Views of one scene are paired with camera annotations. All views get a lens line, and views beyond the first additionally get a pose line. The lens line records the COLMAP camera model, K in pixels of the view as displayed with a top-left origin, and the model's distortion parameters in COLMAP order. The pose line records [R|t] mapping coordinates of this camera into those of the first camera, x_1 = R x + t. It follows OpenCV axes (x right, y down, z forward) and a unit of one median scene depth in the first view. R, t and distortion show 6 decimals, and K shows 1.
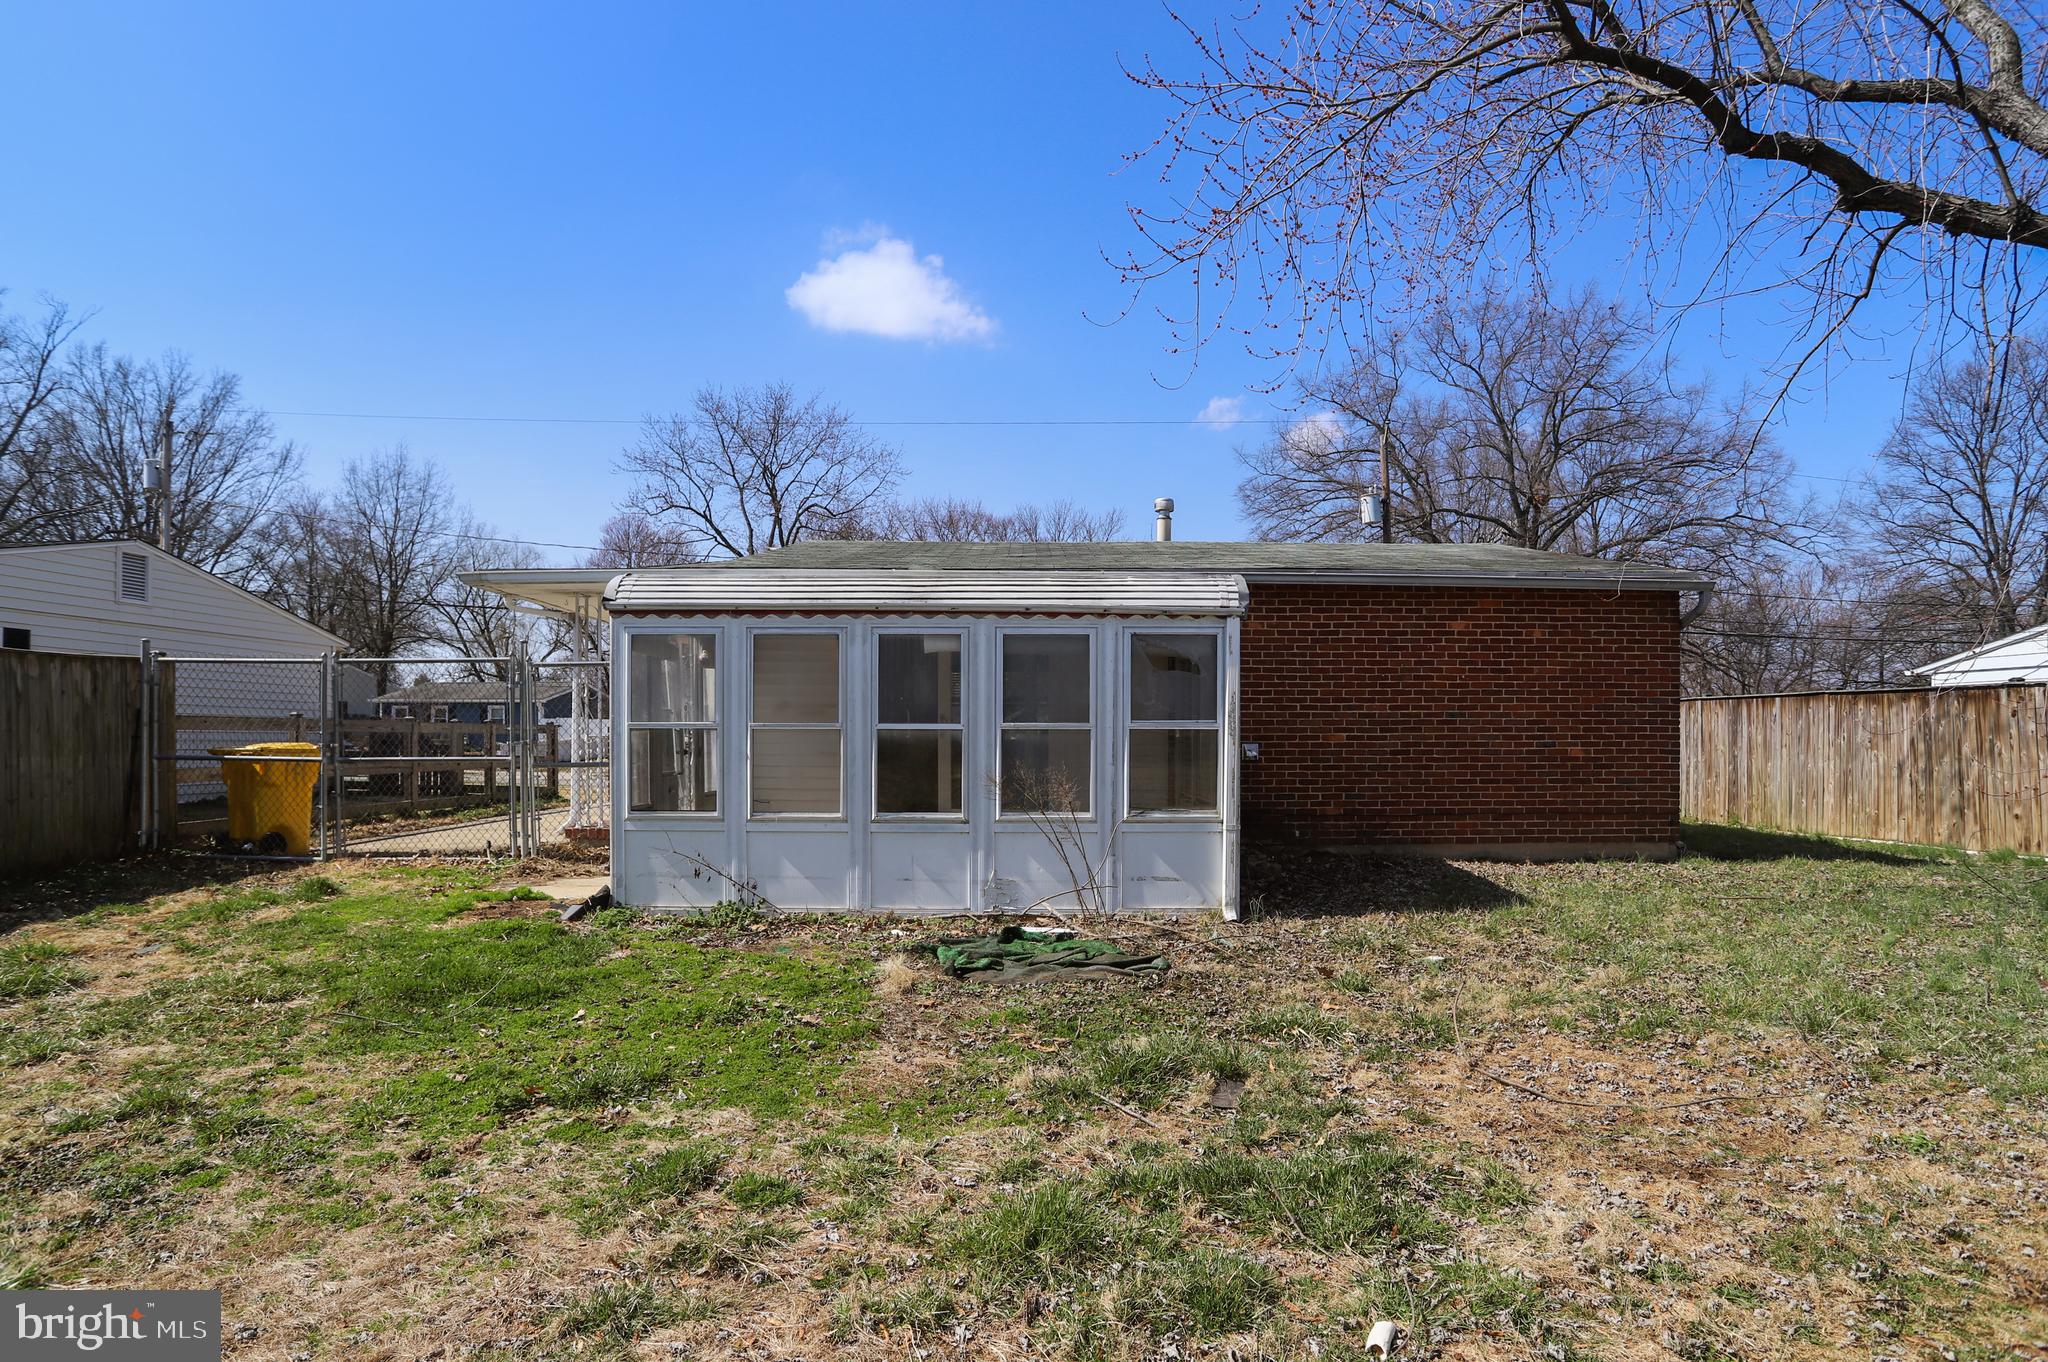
lens RADIAL K [[1063.5, 0, 1033.4], [0, 1063.5, 691.4], [0, 0, 1]] dist [-0.049962, 0.003570]
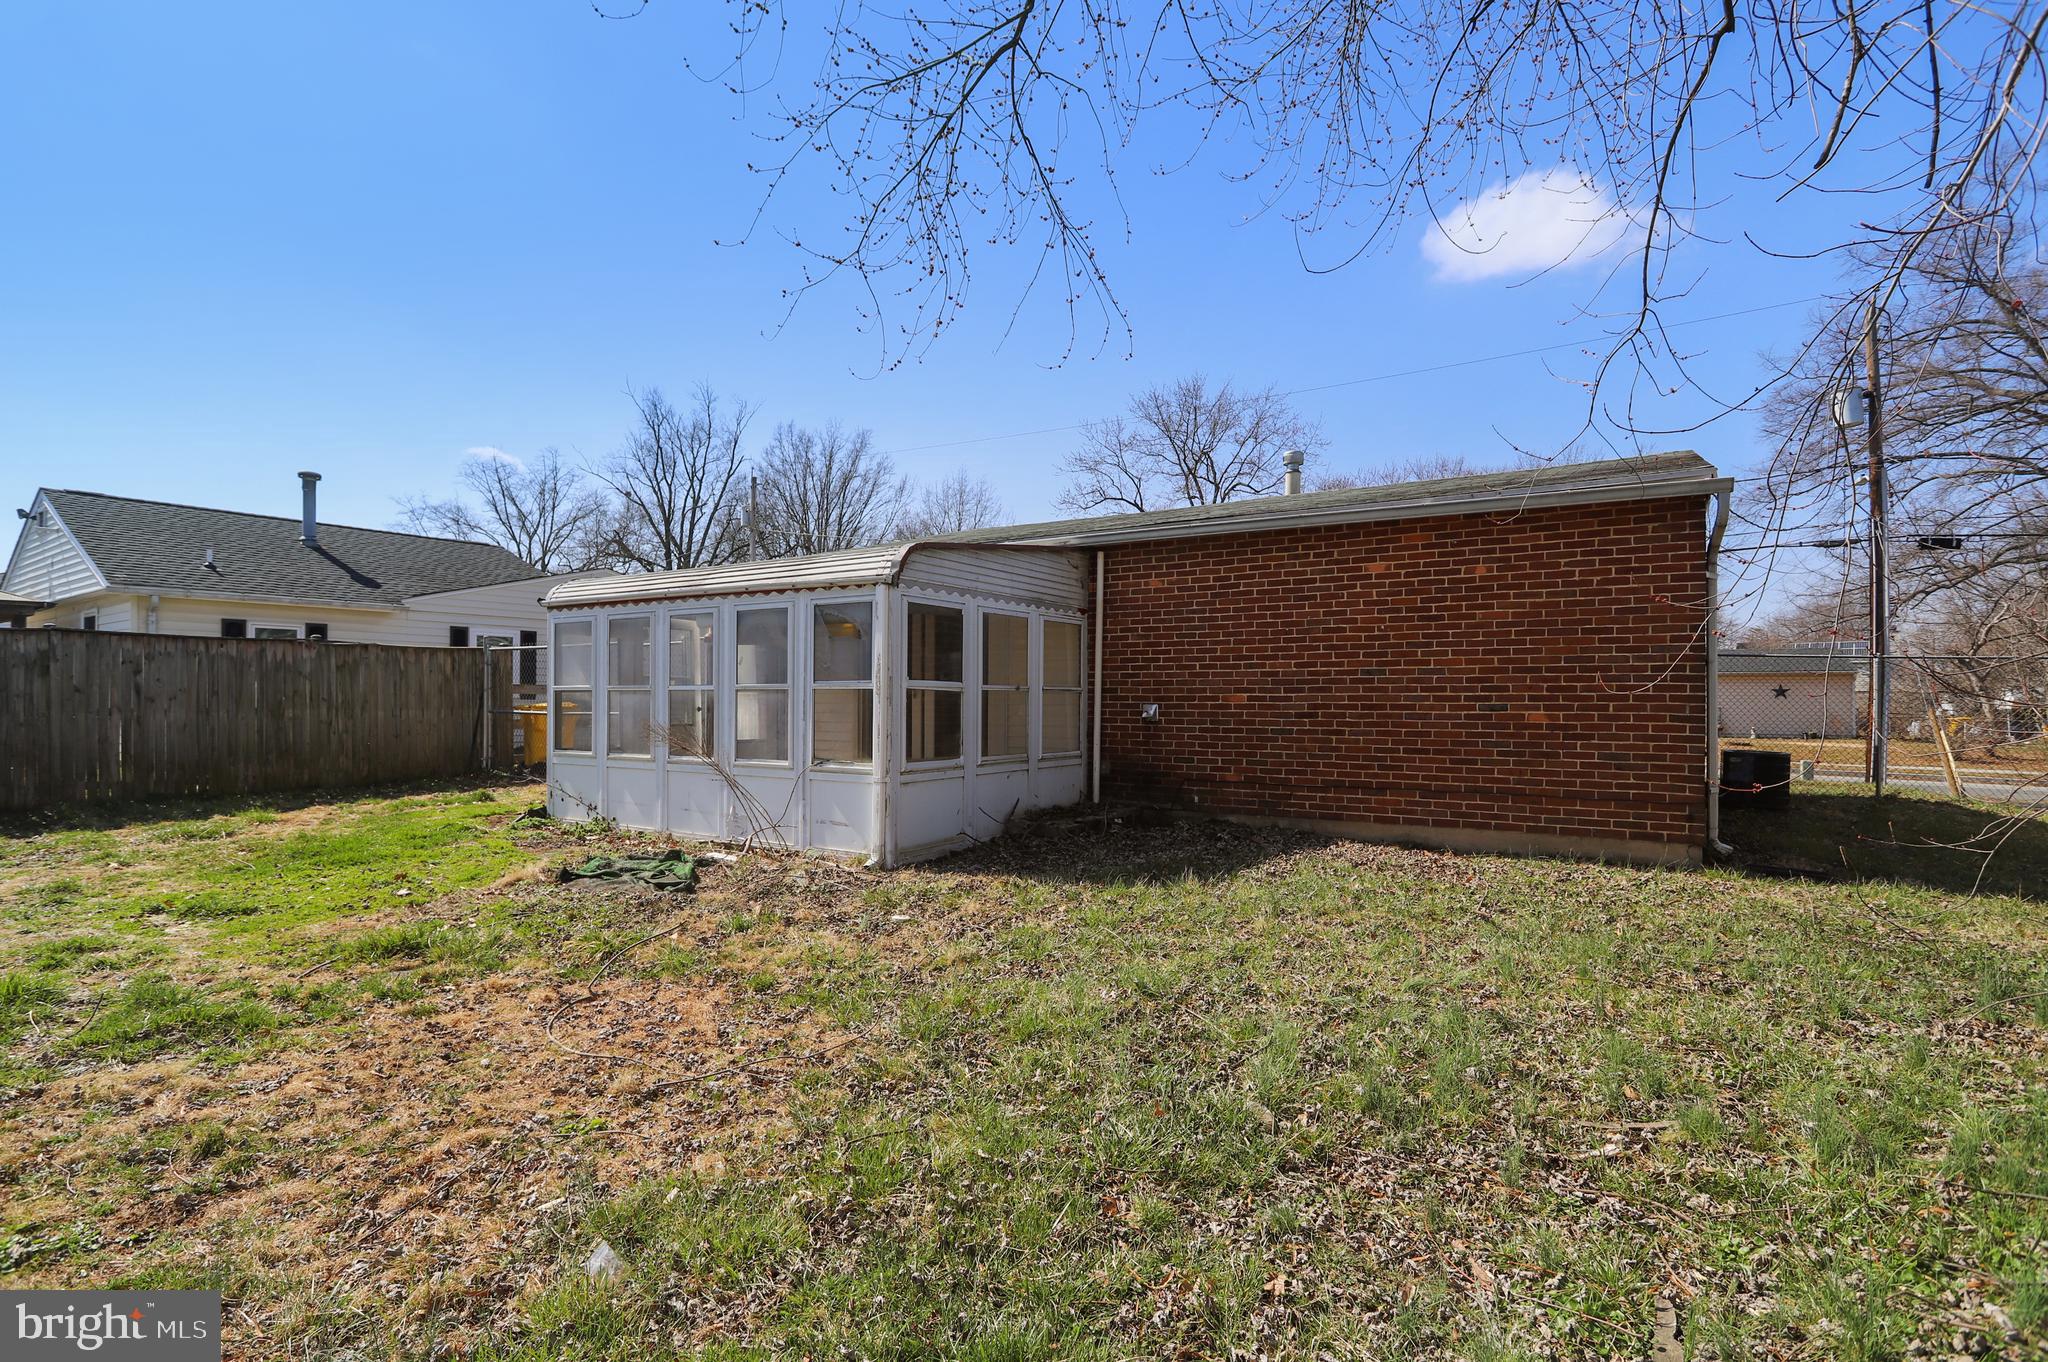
lens RADIAL K [[993.1, 0, 1012.4], [0, 993.1, 653.0], [0, 0, 1]] dist [-0.010500, 0.003514]
pose [[0.833427, -0.024726, -0.552076, 0.602236], [0.021576, 0.999693, -0.012203, 0.010193], [0.552208, -0.001741, 0.833705, 0.167656]]
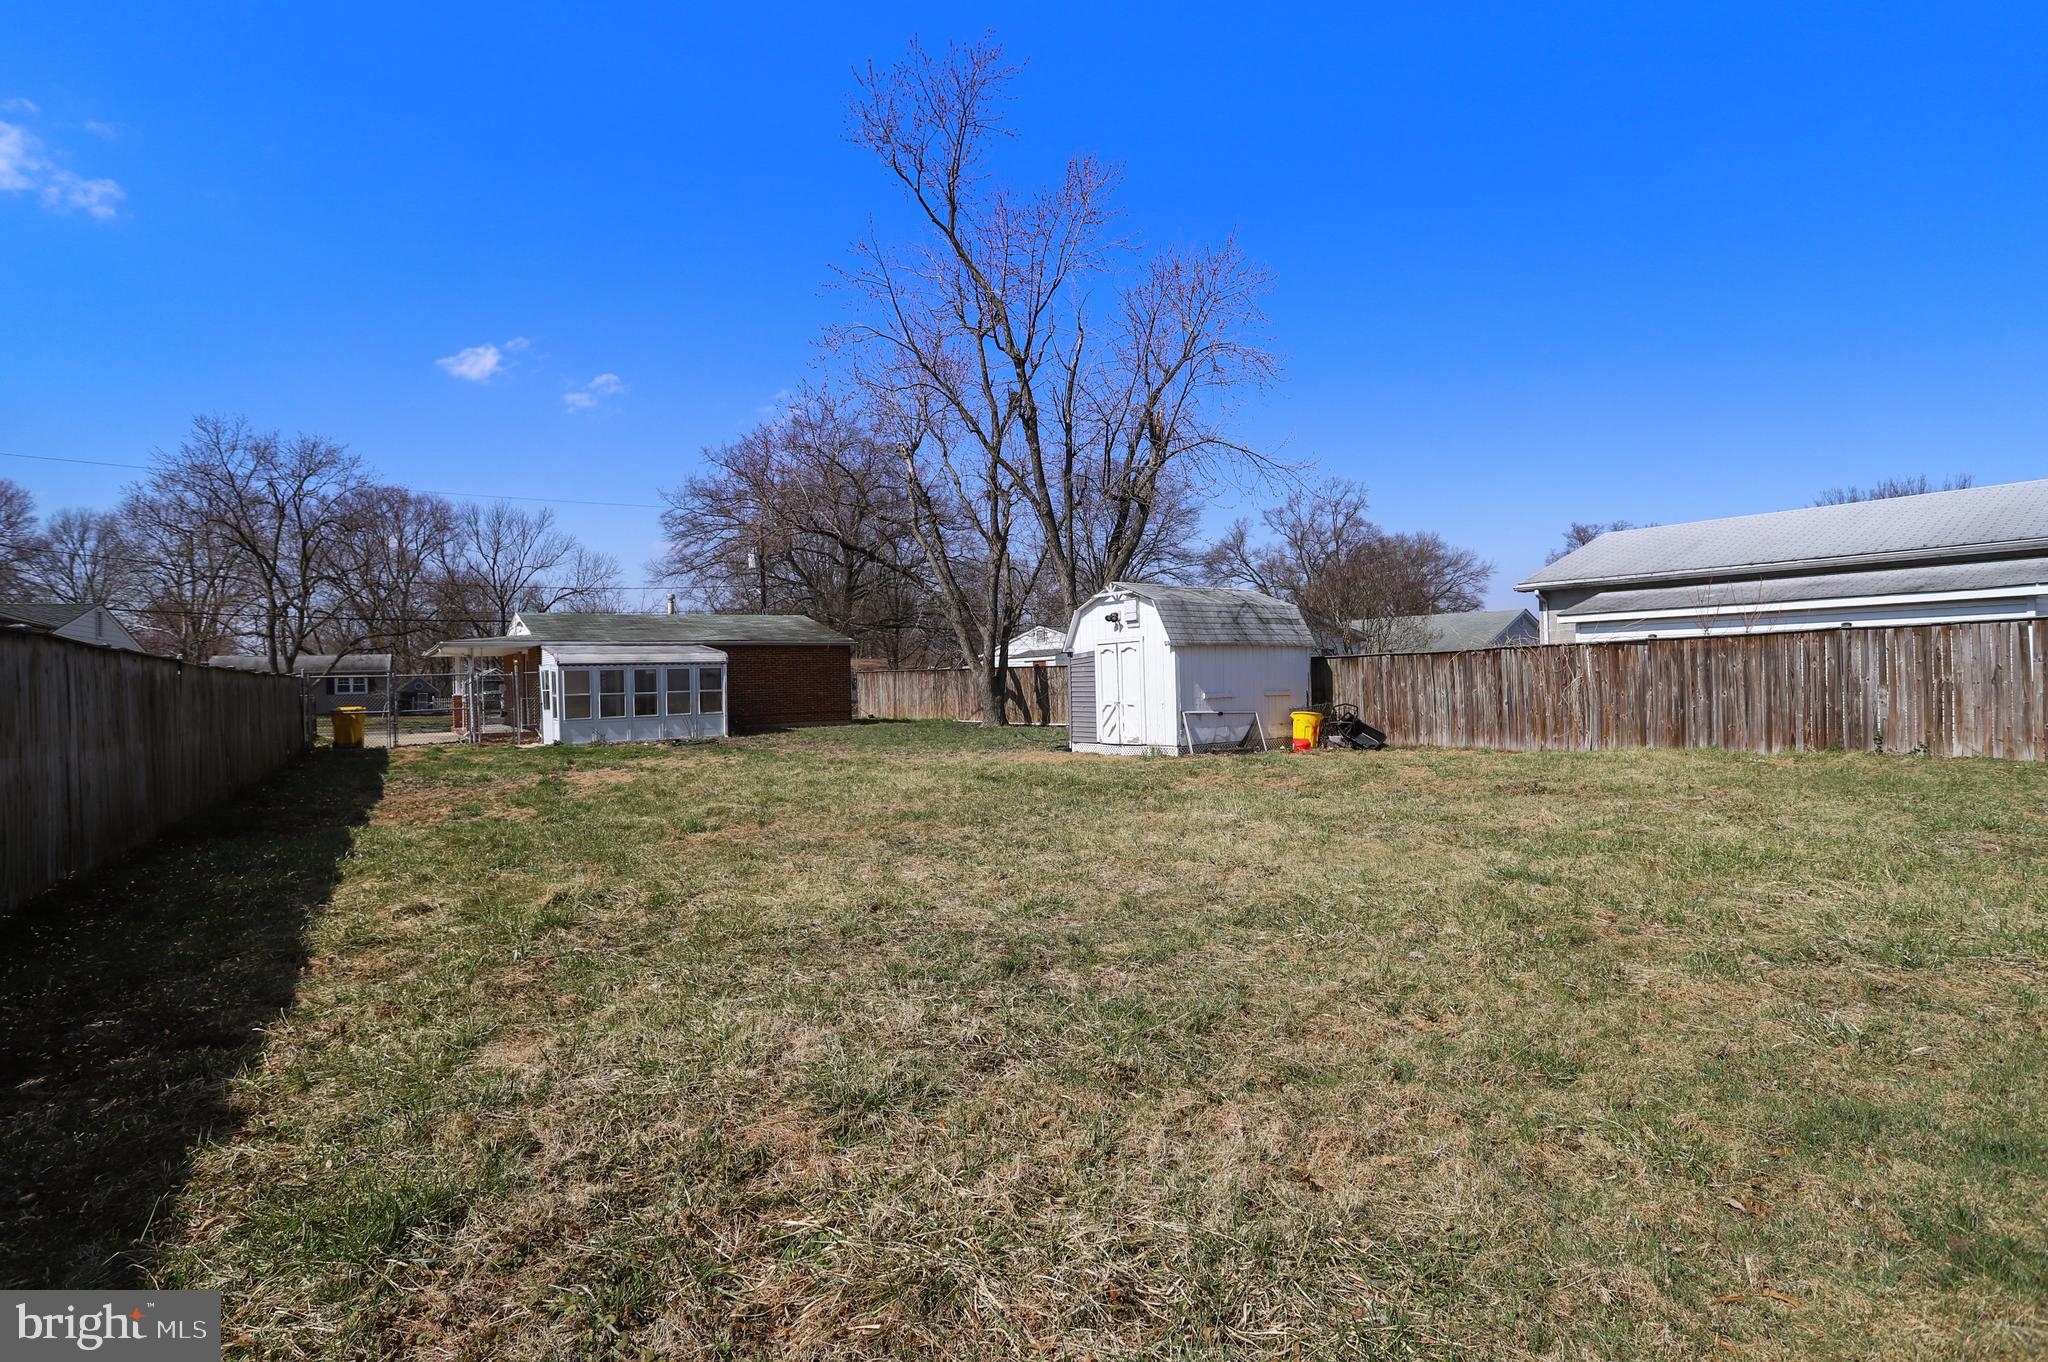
lens RADIAL K [[993.1, 0, 1032.8], [0, 993.1, 665.4], [0, 0, 1]] dist [-0.010500, 0.003514]
pose [[0.832280, -0.018101, 0.554060, -0.668606], [0.004102, 0.999641, 0.026496, -0.113610], [-0.554341, -0.019779, 0.832055, -2.005516]]
